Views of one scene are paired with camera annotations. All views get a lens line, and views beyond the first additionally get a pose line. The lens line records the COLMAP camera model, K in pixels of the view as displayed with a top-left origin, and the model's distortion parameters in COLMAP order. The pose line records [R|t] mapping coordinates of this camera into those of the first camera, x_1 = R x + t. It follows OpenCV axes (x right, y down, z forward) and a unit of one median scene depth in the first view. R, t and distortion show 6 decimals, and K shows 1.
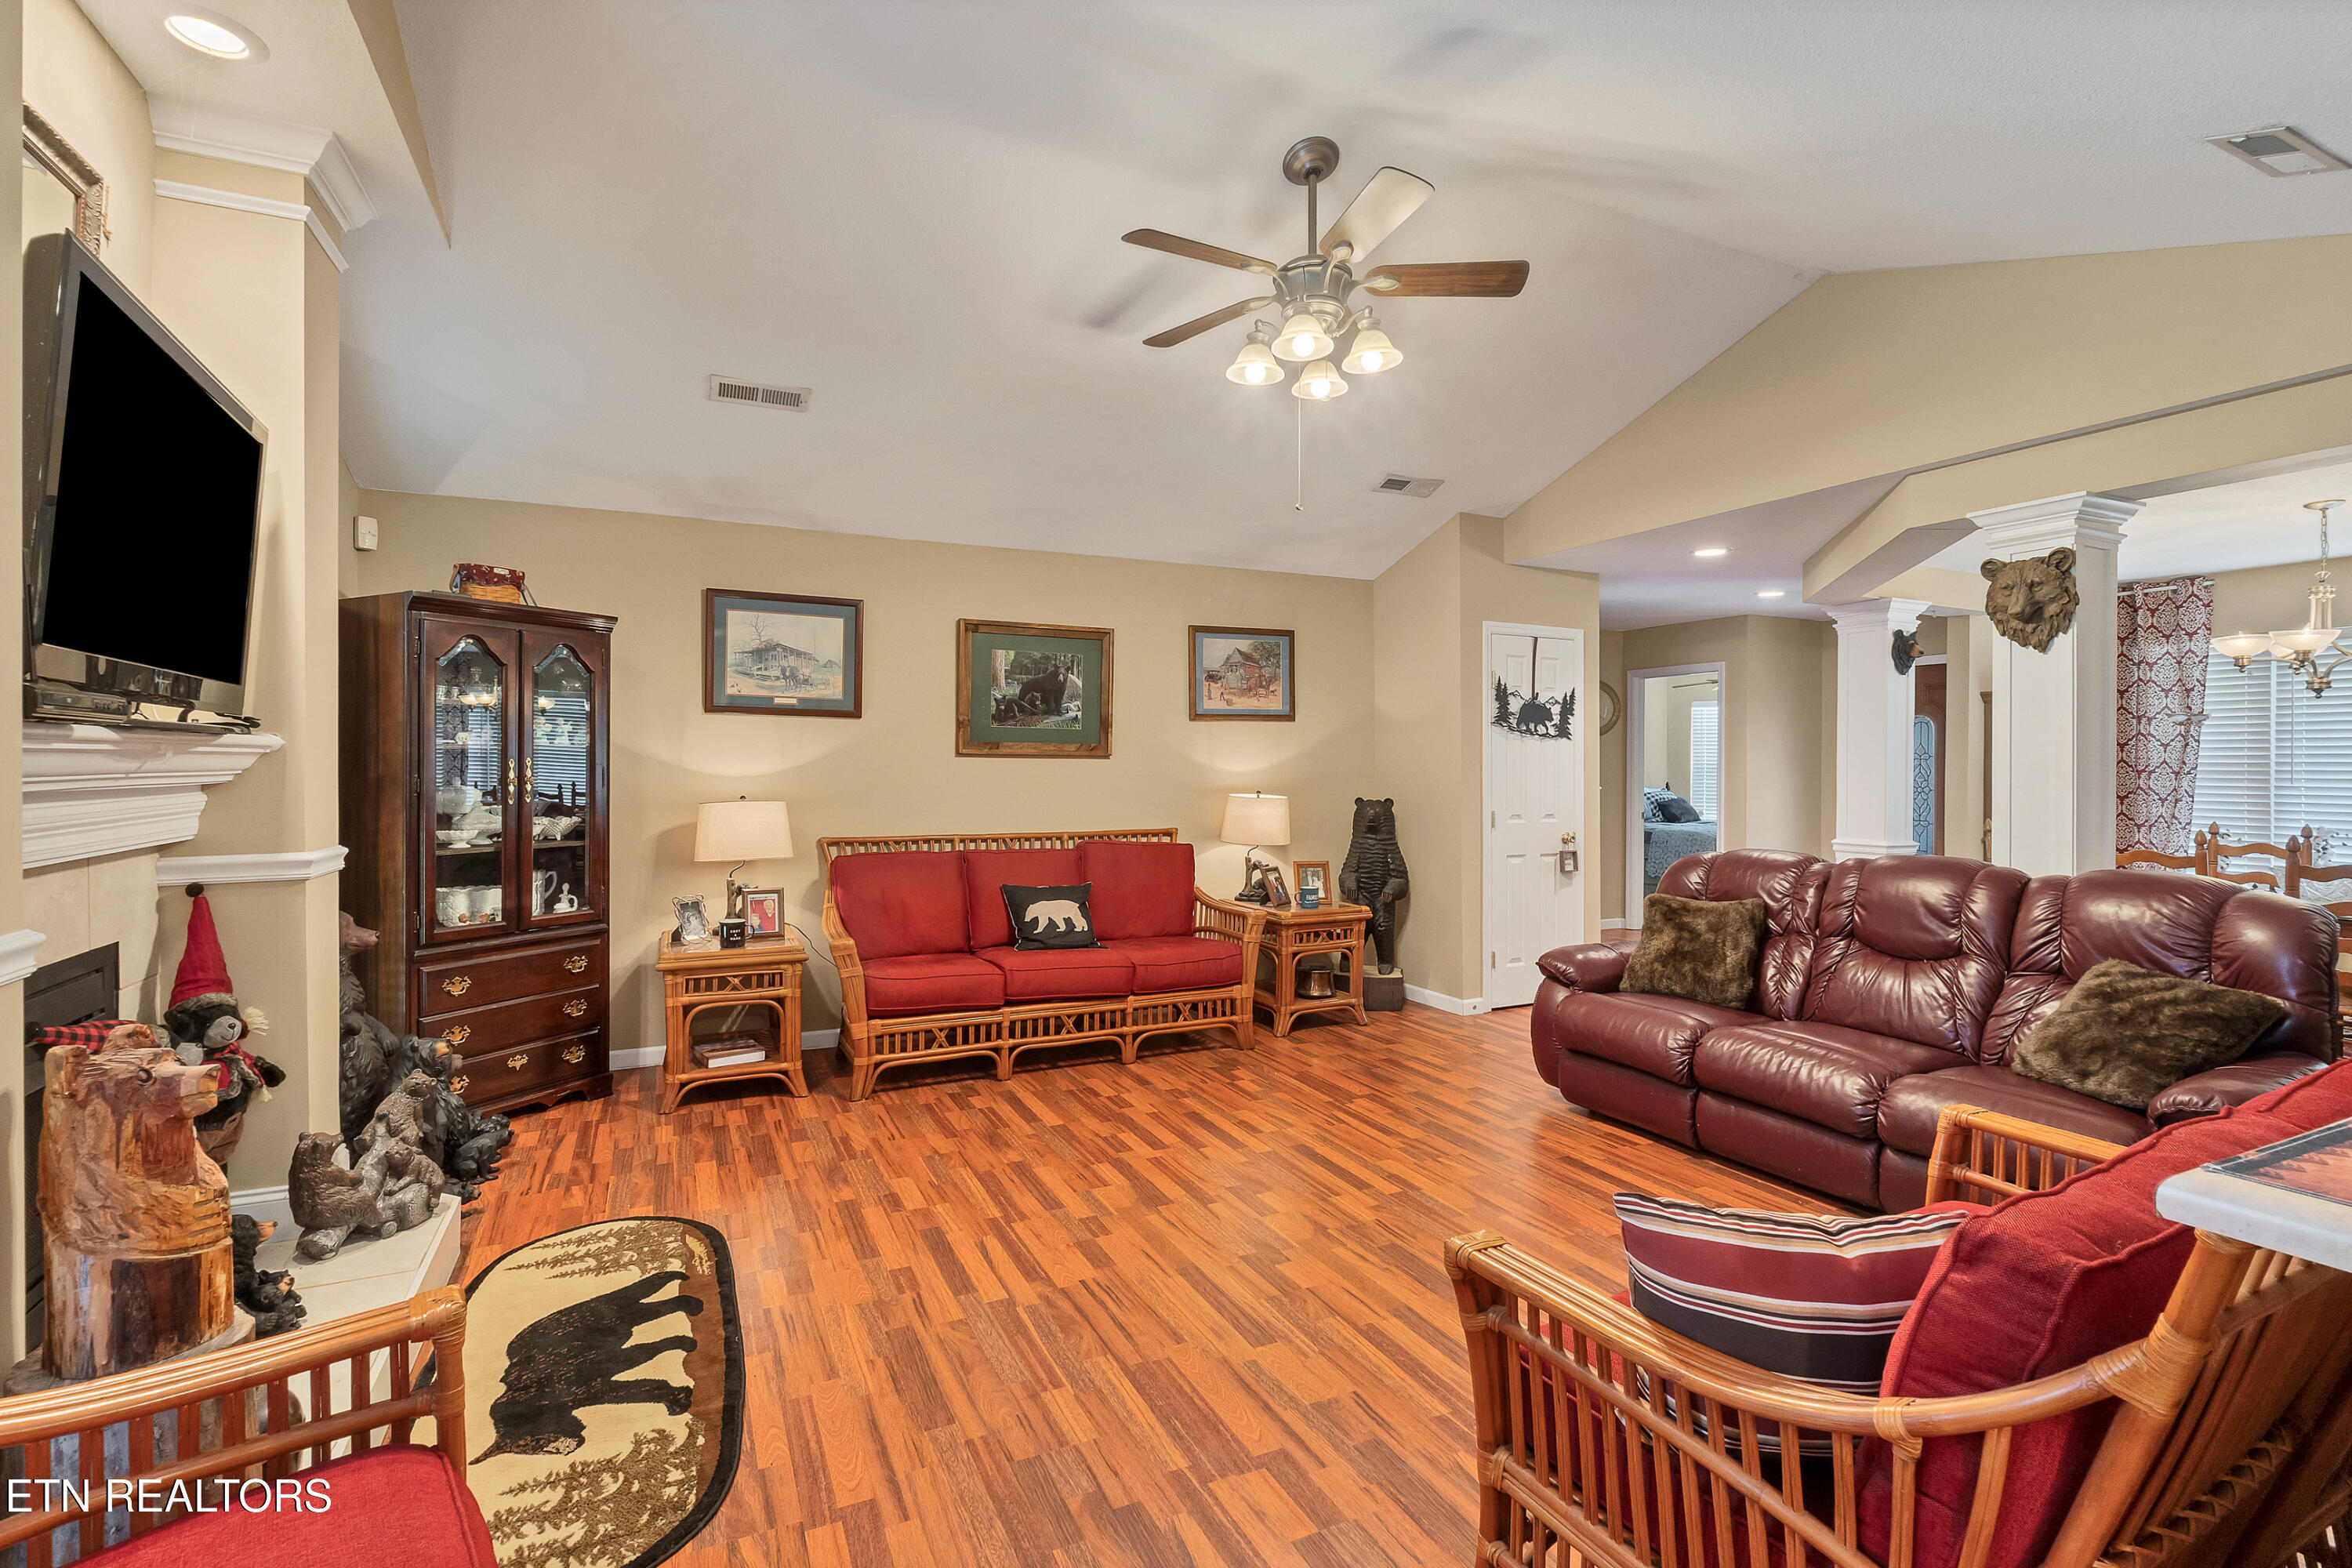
lens RADIAL K [[1080.7, 0, 1185.0], [0, 1080.7, 771.0], [0, 0, 1]] dist [-0.019927, 0.000425]
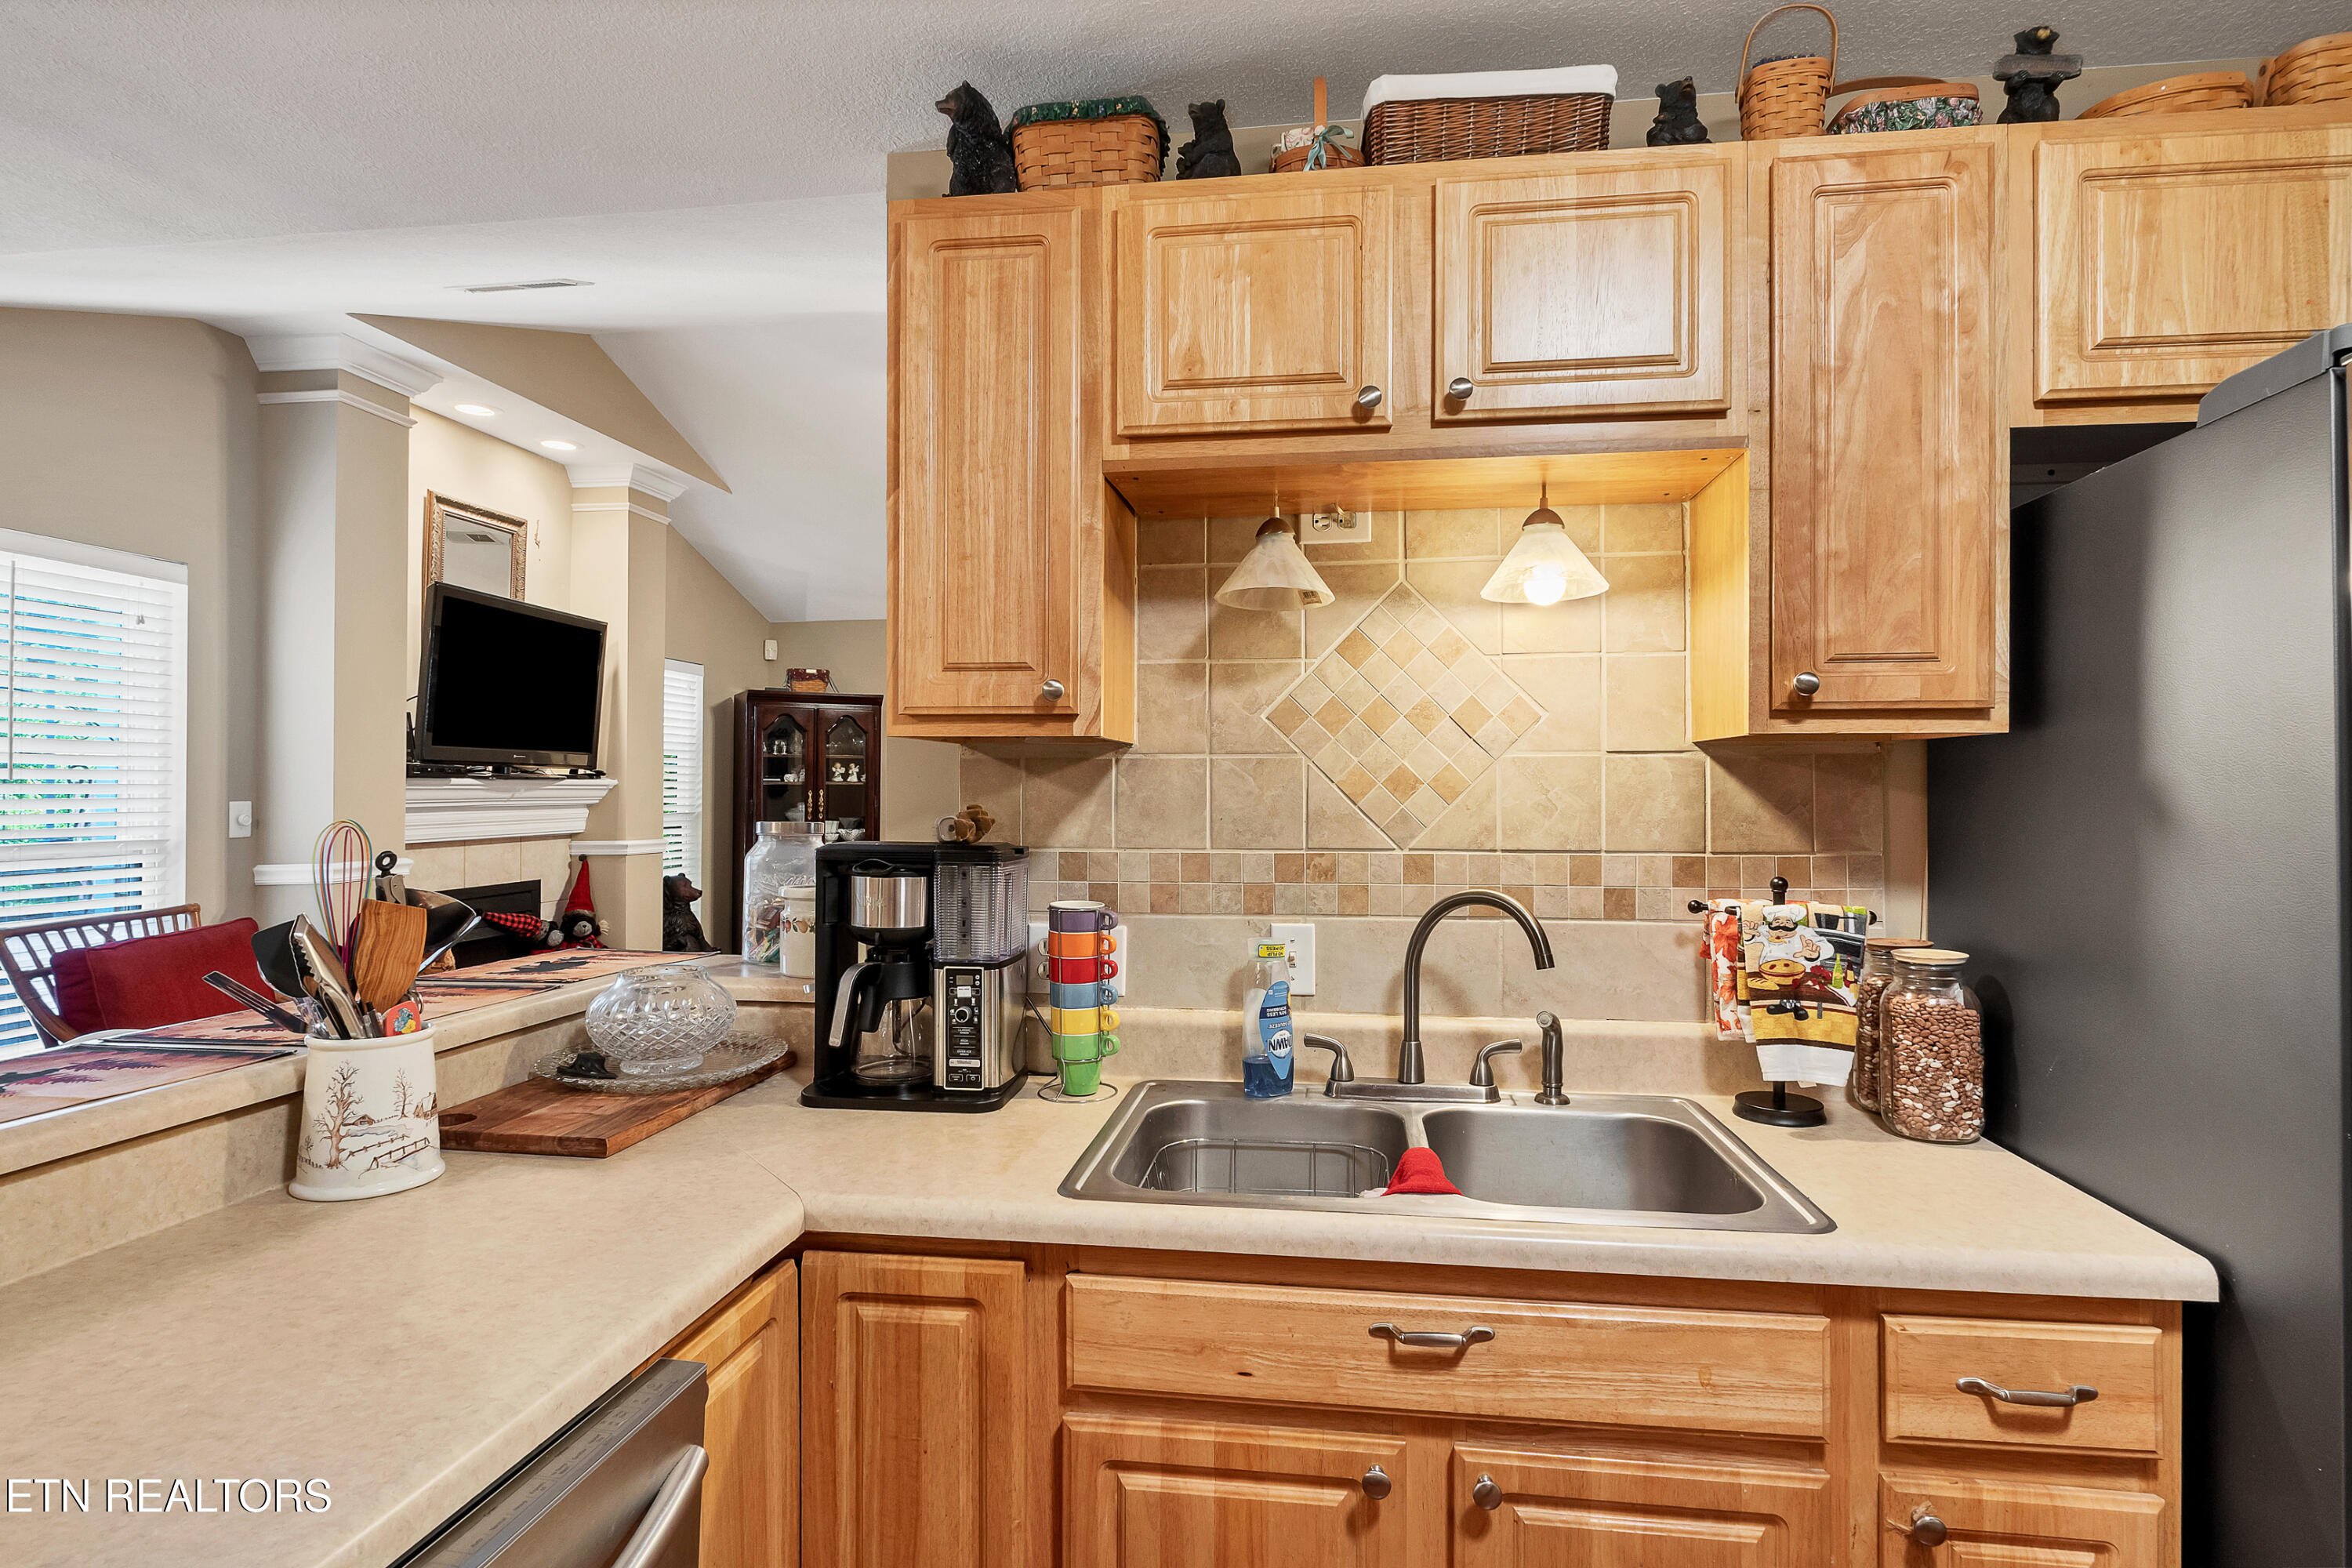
lens RADIAL K [[1184.1, 0, 1172.2], [0, 1184.1, 780.7], [0, 0, 1]] dist [-0.001251, -0.001509]
pose [[0.825451, -0.002840, -0.564467, 0.860109], [-0.007670, 0.999839, -0.016246, -0.002964], [0.564422, 0.017740, 0.825296, -0.144467]]
